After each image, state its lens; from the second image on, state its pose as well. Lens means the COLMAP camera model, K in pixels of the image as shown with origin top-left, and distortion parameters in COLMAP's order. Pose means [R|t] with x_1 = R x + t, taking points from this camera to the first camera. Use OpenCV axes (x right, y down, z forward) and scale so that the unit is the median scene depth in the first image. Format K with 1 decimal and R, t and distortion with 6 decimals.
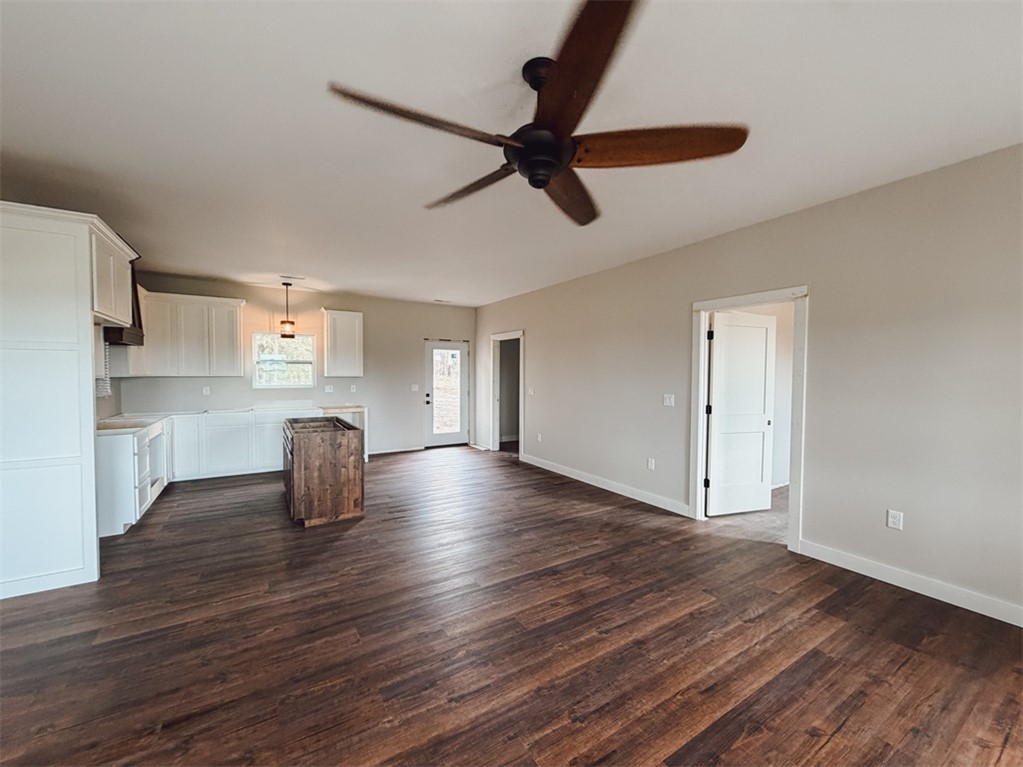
lens RADIAL K [[413.9, 0, 511.5], [0, 413.9, 383.5], [0, 0, 1]] dist [-0.001804, -0.000598]
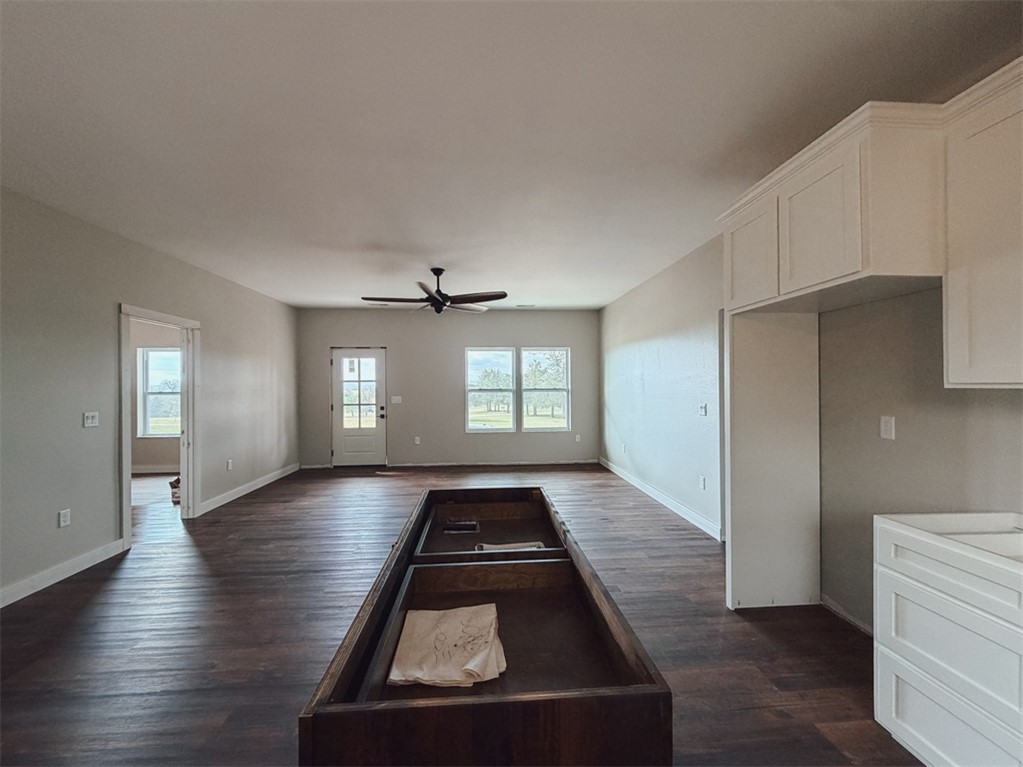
lens RADIAL K [[413.9, 0, 511.5], [0, 413.9, 383.5], [0, 0, 1]] dist [-0.001804, -0.000598]
pose [[-0.888784, 0.003884, 0.458309, -0.597011], [0.014689, 0.999692, 0.020015, -0.025949], [-0.458090, 0.024521, -0.888568, 1.212952]]
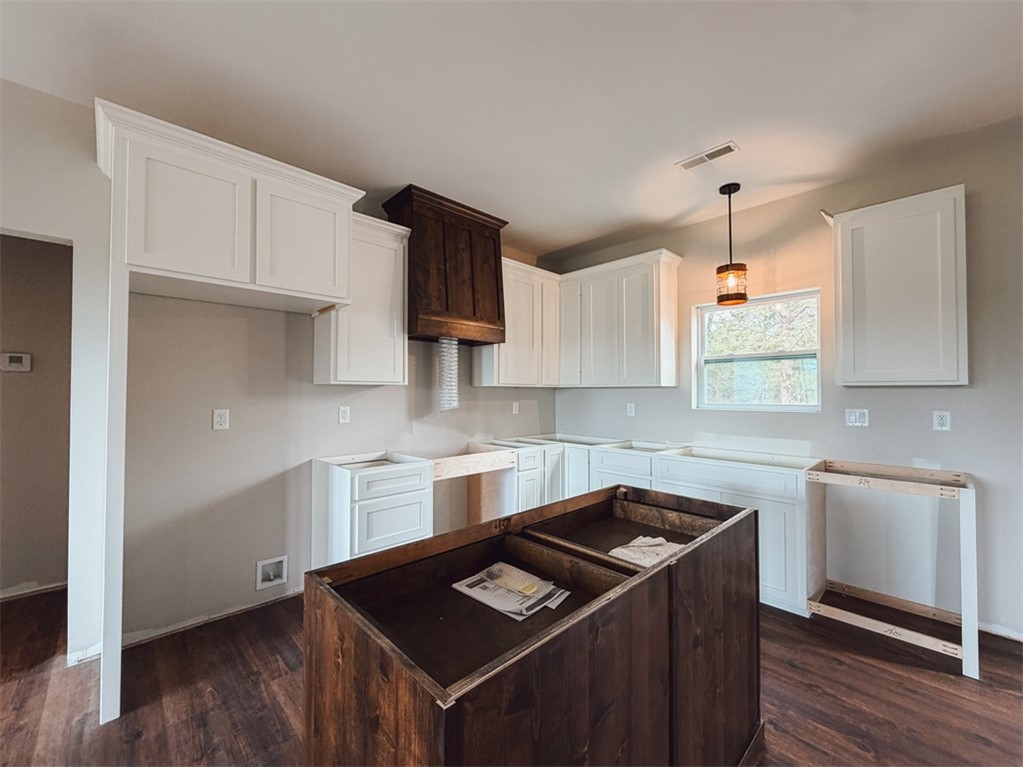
lens RADIAL K [[413.9, 0, 511.5], [0, 413.9, 383.5], [0, 0, 1]] dist [-0.001804, -0.000598]
pose [[0.208041, -0.023370, -0.977841, -0.181739], [-0.025452, 0.999247, -0.029297, 0.000443], [0.977789, 0.030983, 0.207290, 0.855645]]
